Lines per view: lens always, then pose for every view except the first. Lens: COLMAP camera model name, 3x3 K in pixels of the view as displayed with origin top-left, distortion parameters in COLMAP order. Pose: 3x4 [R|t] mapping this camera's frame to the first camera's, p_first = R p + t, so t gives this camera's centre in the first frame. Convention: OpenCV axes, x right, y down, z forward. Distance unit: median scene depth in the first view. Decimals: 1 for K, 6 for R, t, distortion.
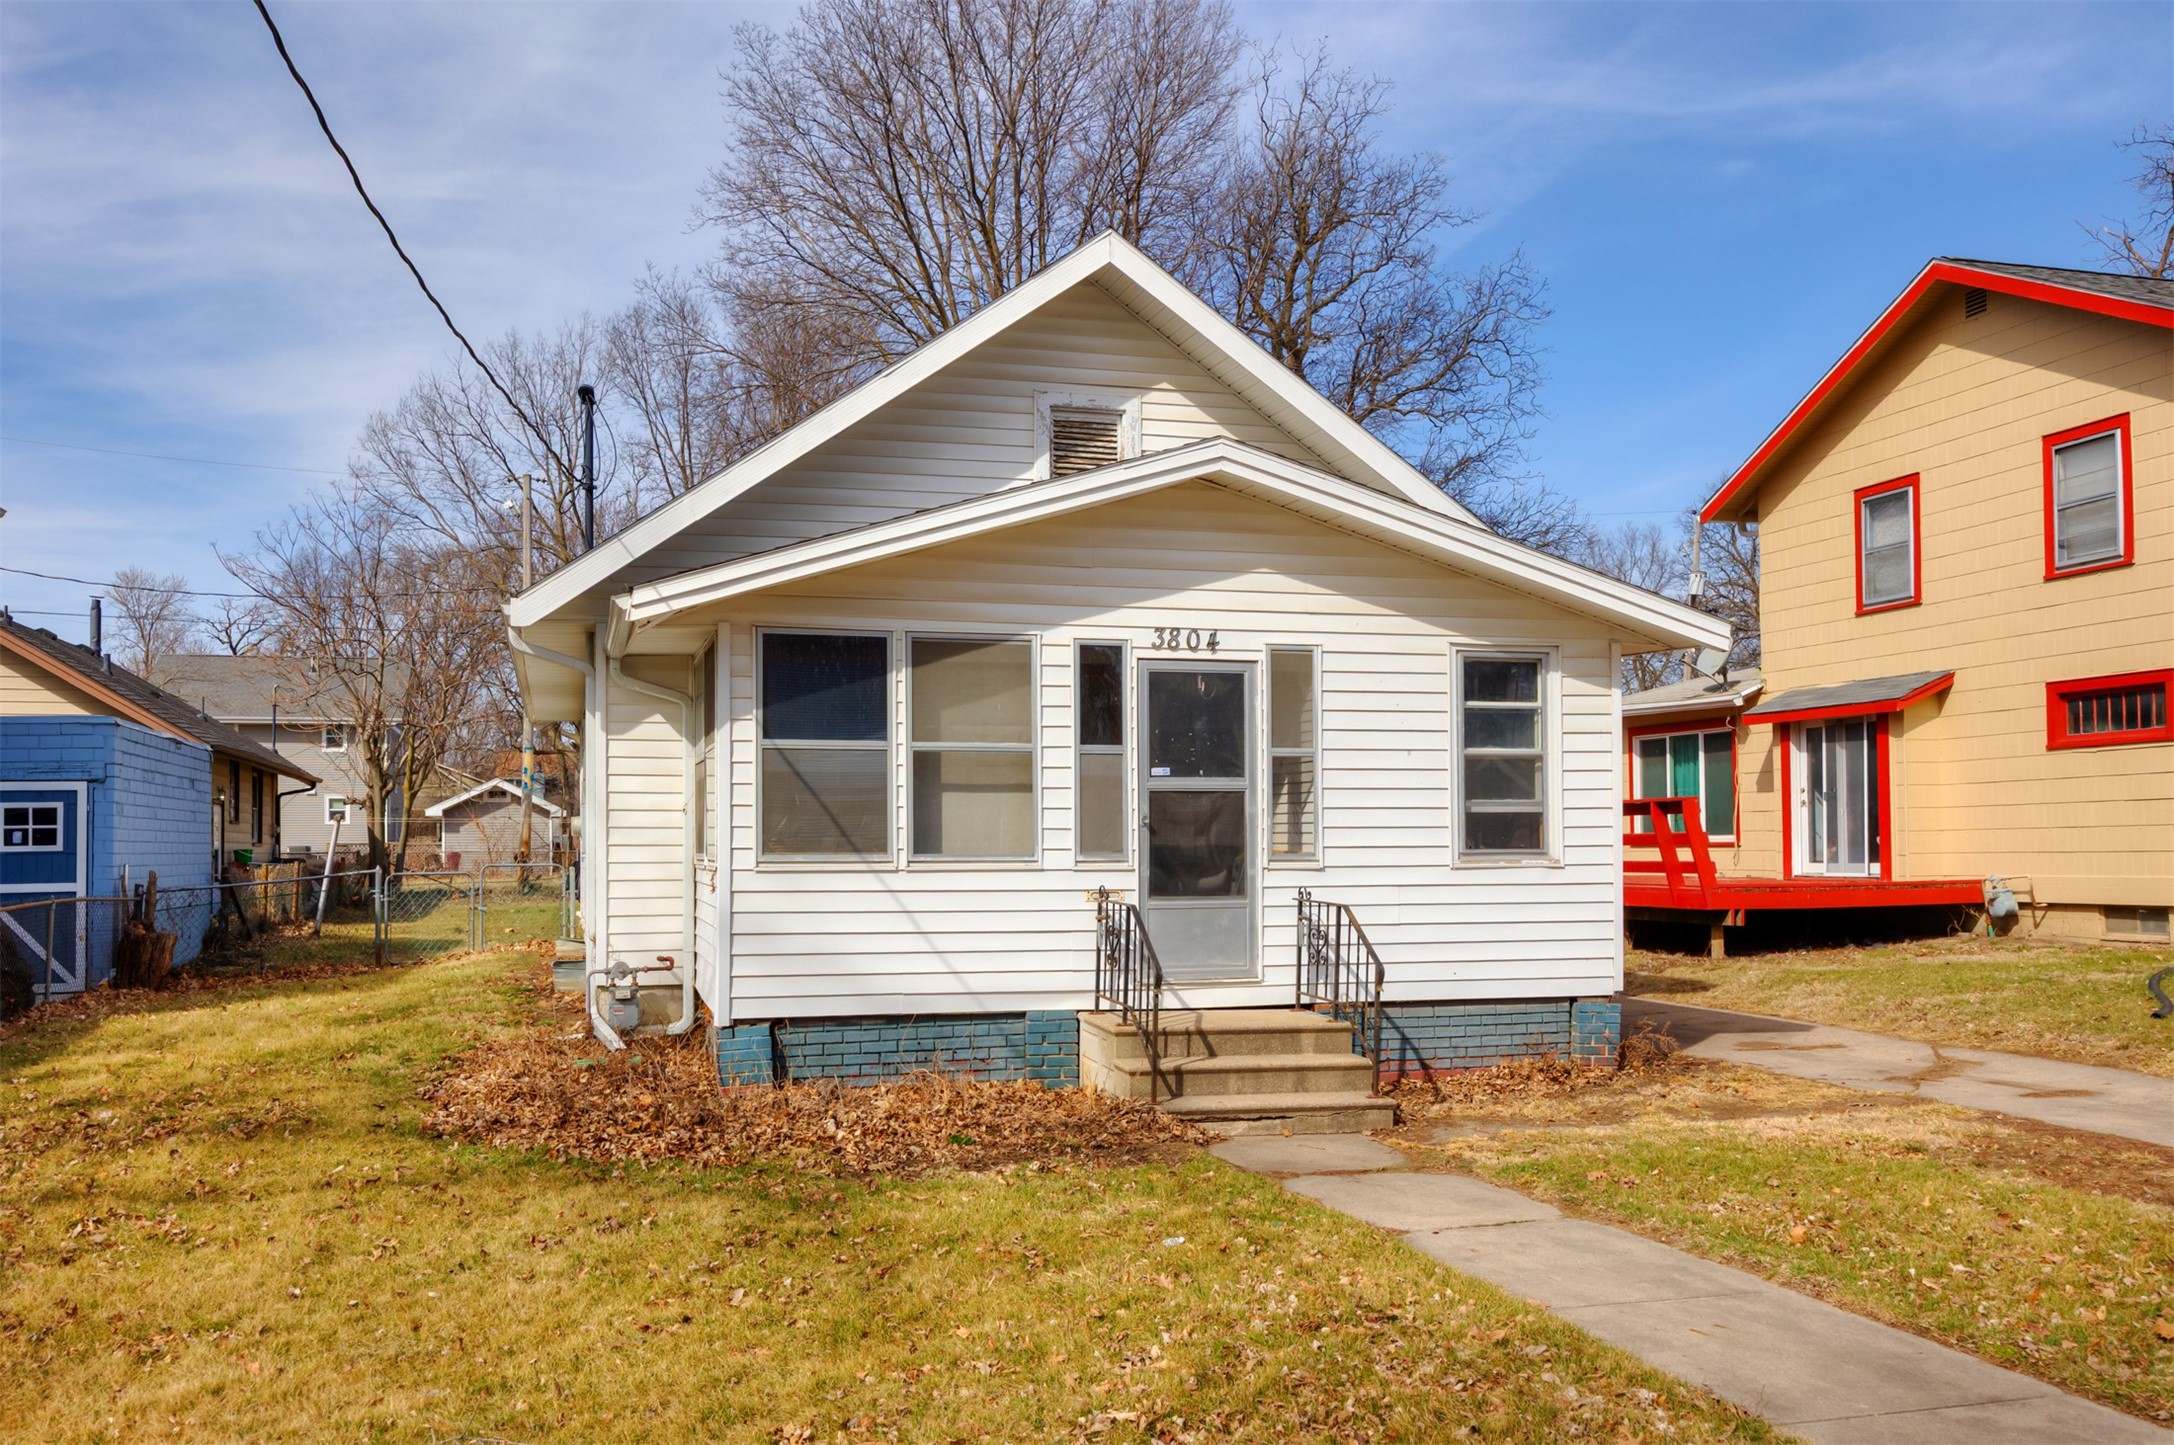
lens RADIAL K [[1702.6, 0, 1030.3], [0, 1702.6, 820.9], [0, 0, 1]] dist [-0.001969, -0.003848]
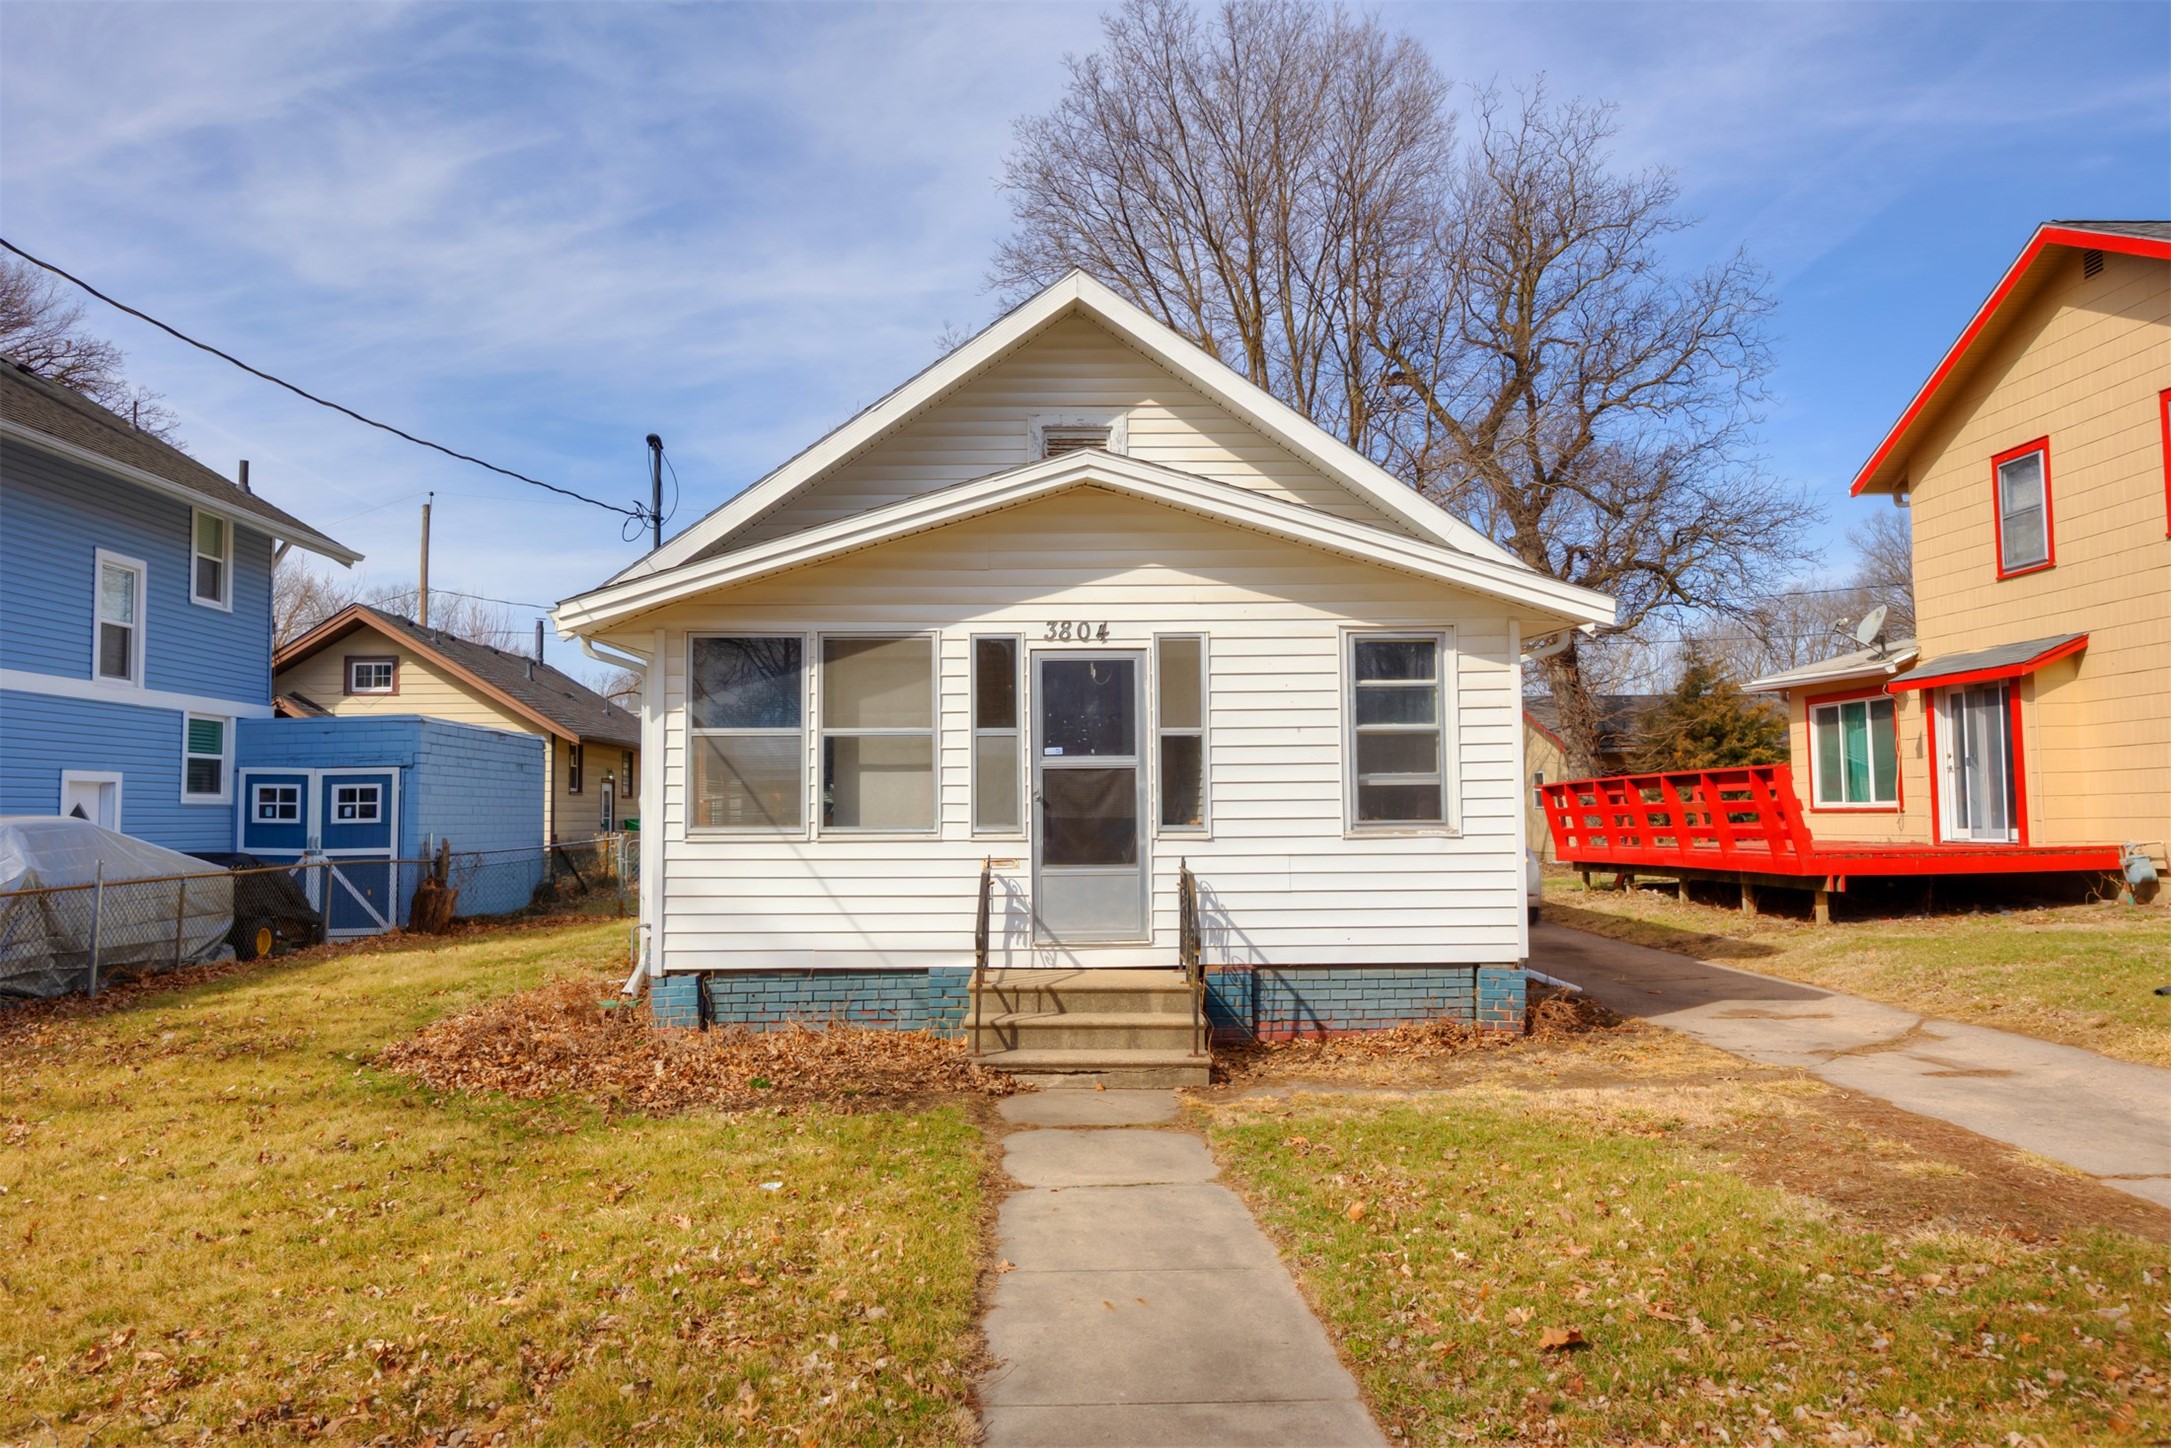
lens RADIAL K [[1491.3, 0, 1085.5], [0, 1491.3, 724.0], [0, 0, 1]] dist [-0.010770, 0.002139]
pose [[0.974081, -0.017725, -0.225506, 0.300737], [0.007860, 0.998975, -0.044568, -0.003153], [0.226065, 0.041641, 0.973222, 0.061035]]
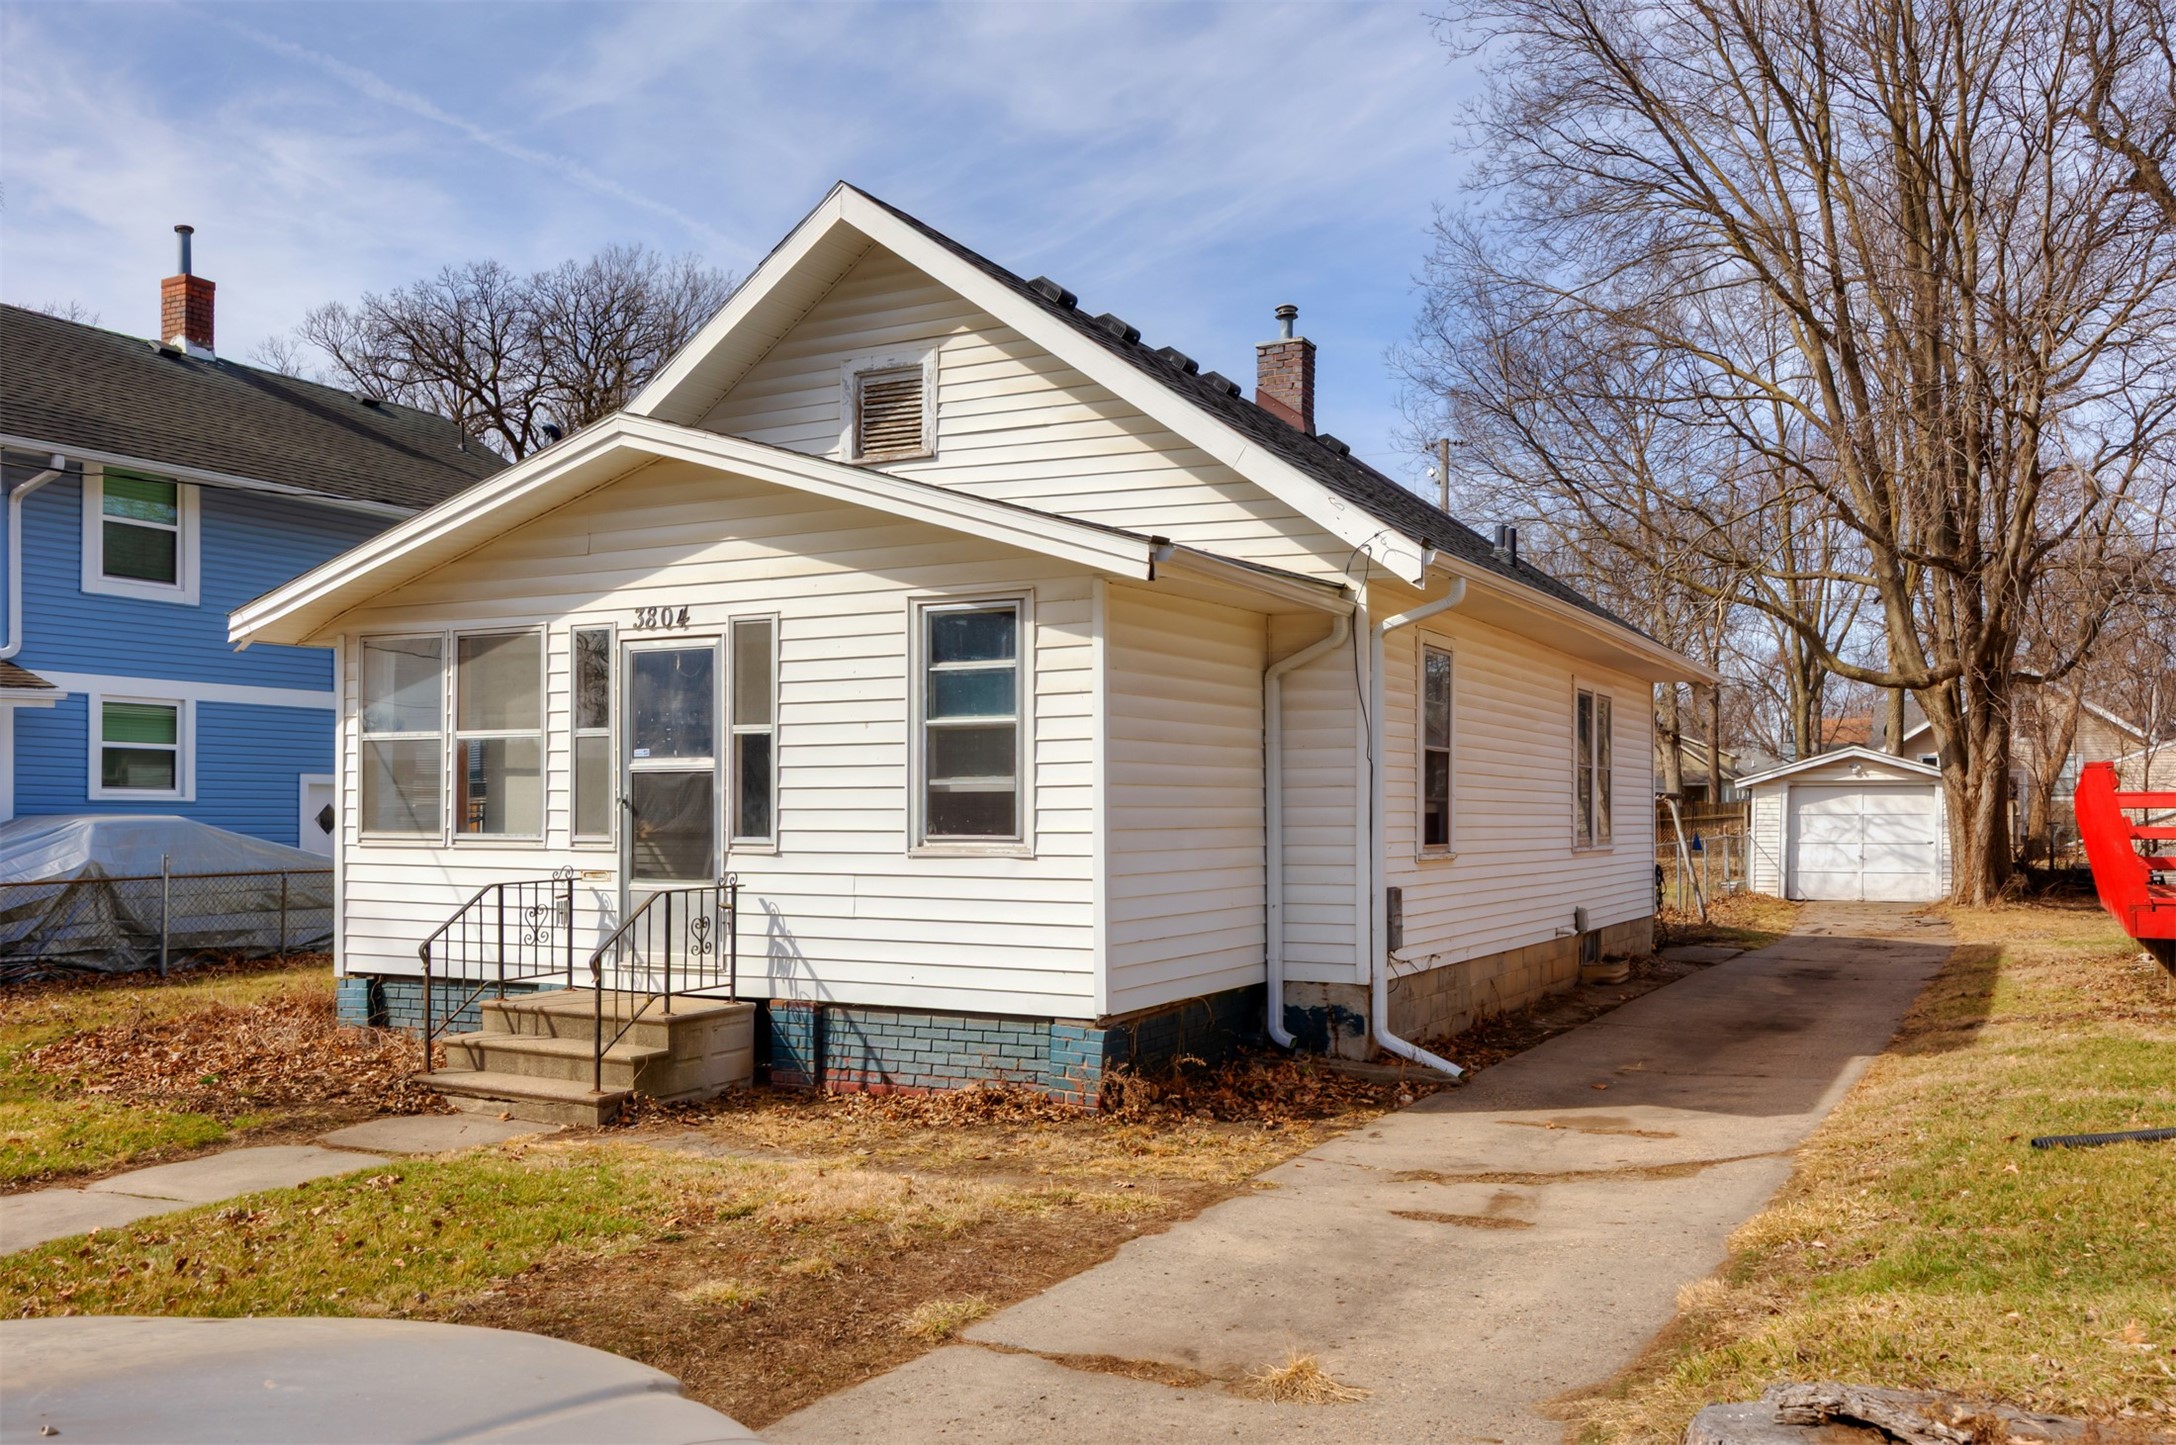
lens RADIAL K [[1829.8, 0, 1087.0], [0, 1829.8, 812.7], [0, 0, 1]] dist [-0.000036, 0.001205]
pose [[0.734936, 0.003136, -0.678130, 0.947366], [0.003378, 0.999960, 0.008286, -0.001981], [0.678128, -0.008381, 0.734896, 0.373461]]
